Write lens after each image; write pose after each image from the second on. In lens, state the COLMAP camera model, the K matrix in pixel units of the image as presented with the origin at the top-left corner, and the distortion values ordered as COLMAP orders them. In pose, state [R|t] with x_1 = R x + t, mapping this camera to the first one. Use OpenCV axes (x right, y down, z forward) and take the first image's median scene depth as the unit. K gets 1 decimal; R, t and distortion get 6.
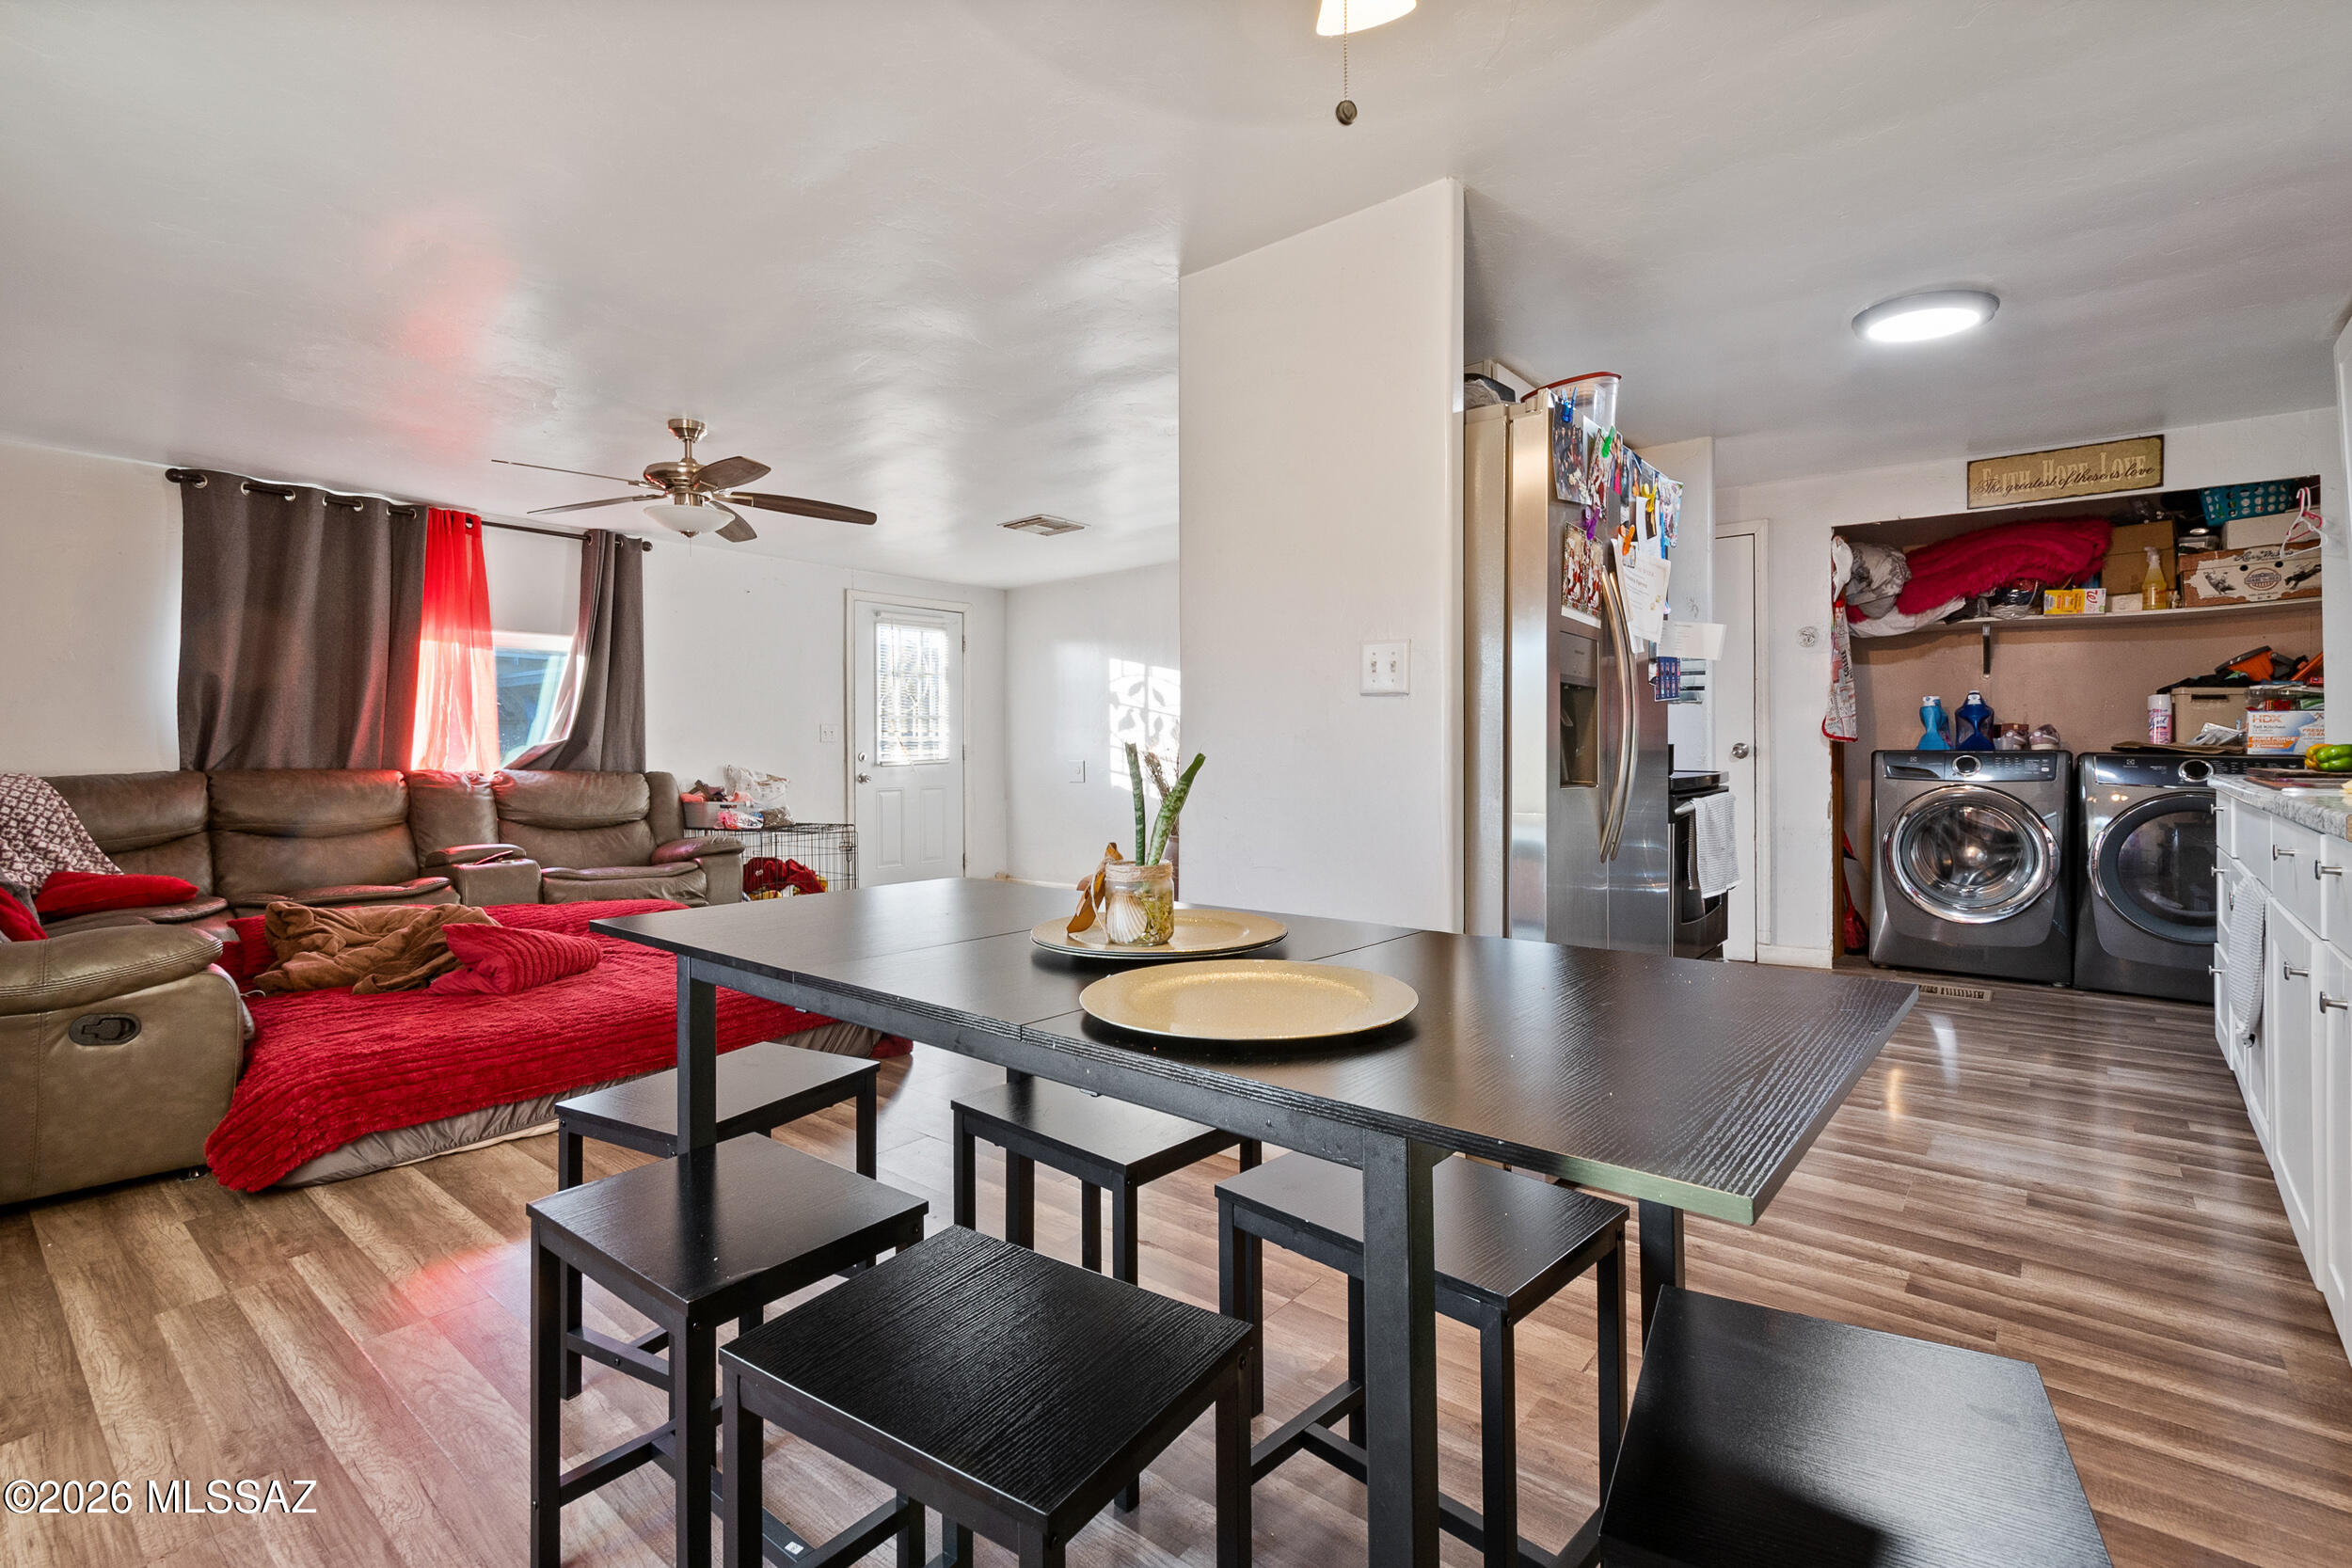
lens RADIAL K [[1055.1, 0, 1179.5], [0, 1055.1, 761.7], [0, 0, 1]] dist [-0.000224, -0.002006]
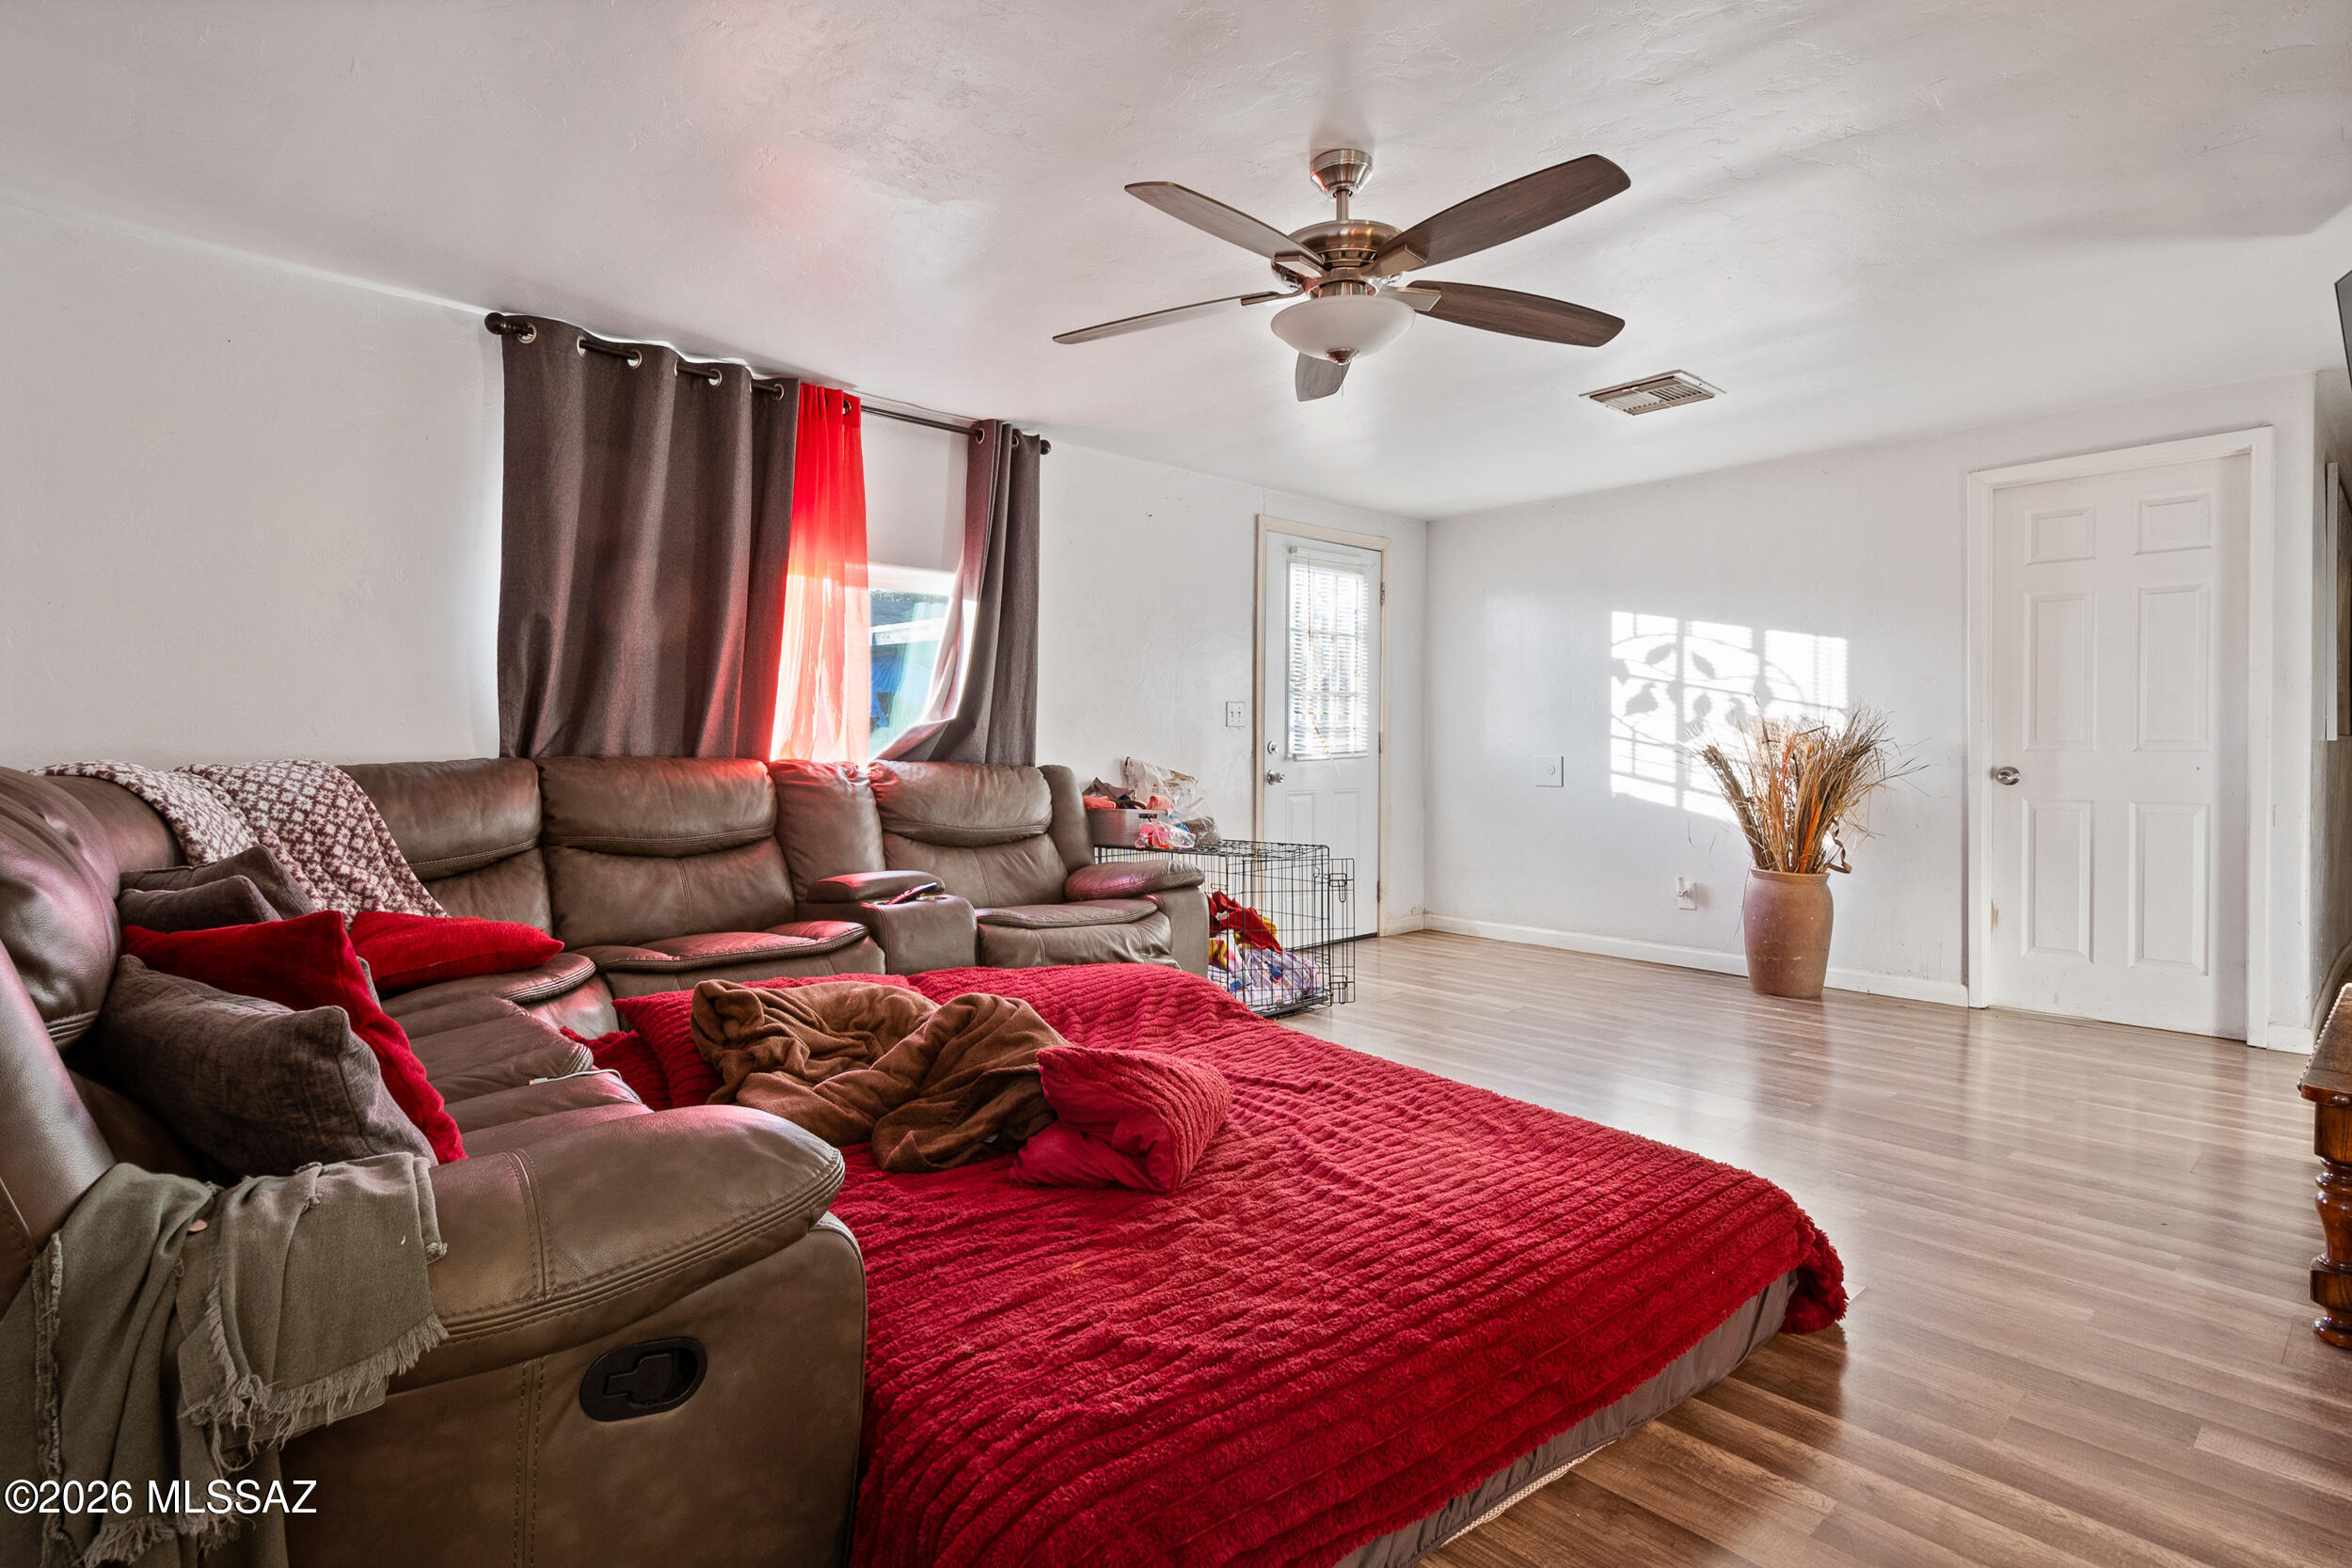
lens RADIAL K [[1176.2, 0, 1169.0], [0, 1176.2, 768.5], [0, 0, 1]] dist [0.005711, -0.000120]
pose [[0.988489, 0.013560, -0.150683, -0.356930], [-0.011880, 0.999857, 0.012043, 0.001276], [0.150824, -0.010115, 0.988509, 0.271903]]
